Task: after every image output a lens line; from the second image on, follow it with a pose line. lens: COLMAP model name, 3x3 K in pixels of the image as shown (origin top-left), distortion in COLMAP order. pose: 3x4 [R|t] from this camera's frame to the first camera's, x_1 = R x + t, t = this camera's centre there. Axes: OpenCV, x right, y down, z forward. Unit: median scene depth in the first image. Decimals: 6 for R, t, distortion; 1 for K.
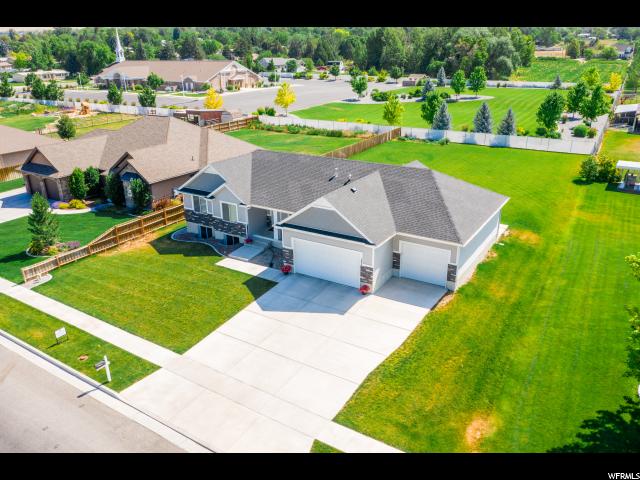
lens RADIAL K [[502.1, 0, 320.0], [0, 502.1, 240.0], [0, 0, 1]] dist [-0.025816, 0.008968]
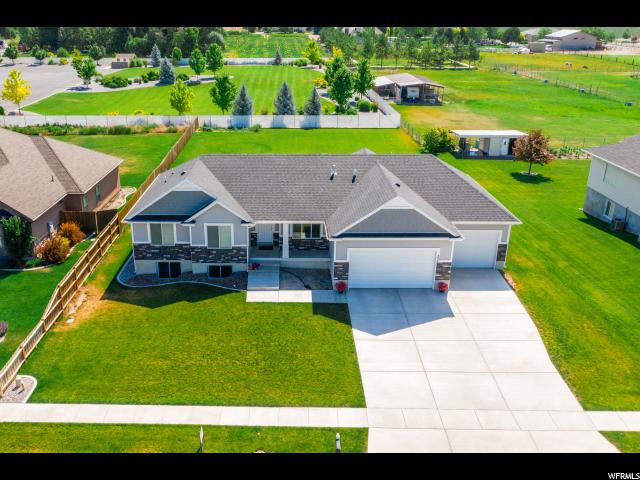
lens RADIAL K [[585.2, 0, 274.4], [0, 585.2, 240.5], [0, 0, 1]] dist [-0.023288, 0.001769]
pose [[0.857624, -0.177570, 0.482648, -0.566263], [0.180838, 0.982691, 0.040206, -0.071752], [-0.481434, 0.052800, 0.874891, 0.156988]]
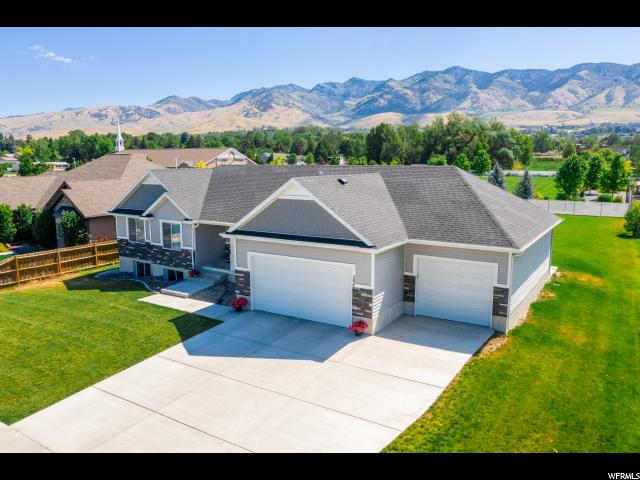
lens RADIAL K [[502.1, 0, 320.0], [0, 502.1, 240.0], [0, 0, 1]] dist [-0.025816, 0.008968]
pose [[0.999935, 0.010631, -0.004181, 0.034779], [-0.011268, 0.978068, -0.207981, 0.099945], [0.001879, 0.208015, 0.978124, 0.311595]]
